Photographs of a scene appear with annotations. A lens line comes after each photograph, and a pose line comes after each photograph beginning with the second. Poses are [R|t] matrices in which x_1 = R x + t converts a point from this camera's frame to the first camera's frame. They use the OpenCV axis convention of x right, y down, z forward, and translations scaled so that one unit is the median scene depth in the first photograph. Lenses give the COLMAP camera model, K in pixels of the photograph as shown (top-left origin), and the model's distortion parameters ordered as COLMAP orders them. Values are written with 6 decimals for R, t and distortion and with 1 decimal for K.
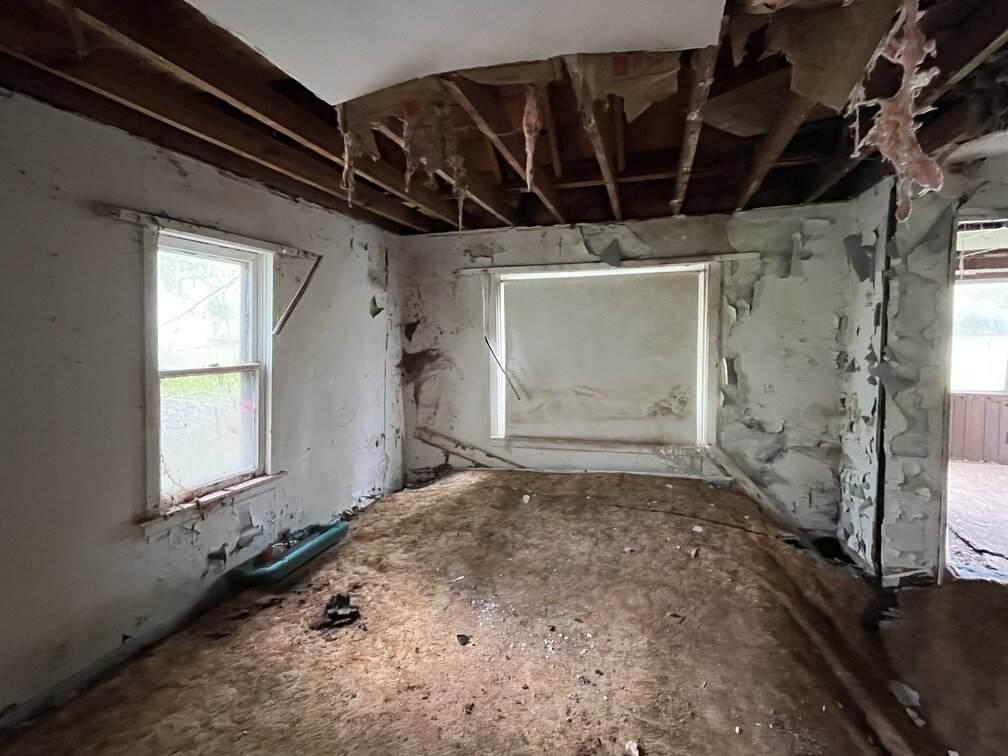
lens RADIAL K [[498.0, 0, 500.1], [0, 498.0, 378.4], [0, 0, 1]] dist [-0.001595, 0.000176]
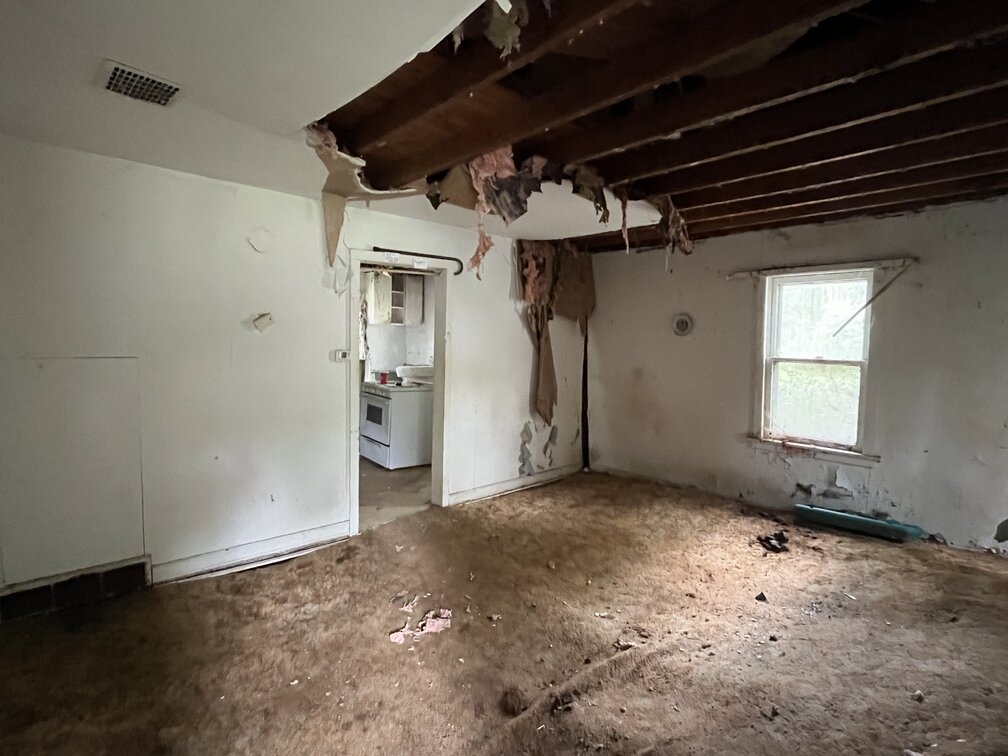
lens RADIAL K [[498.0, 0, 499.5], [0, 498.0, 374.3], [0, 0, 1]] dist [-0.001595, 0.000176]
pose [[-0.502304, 0.055198, -0.862928, 1.138313], [-0.089709, 0.989249, 0.115497, -0.062371], [0.860025, 0.135427, -0.491952, 0.927524]]
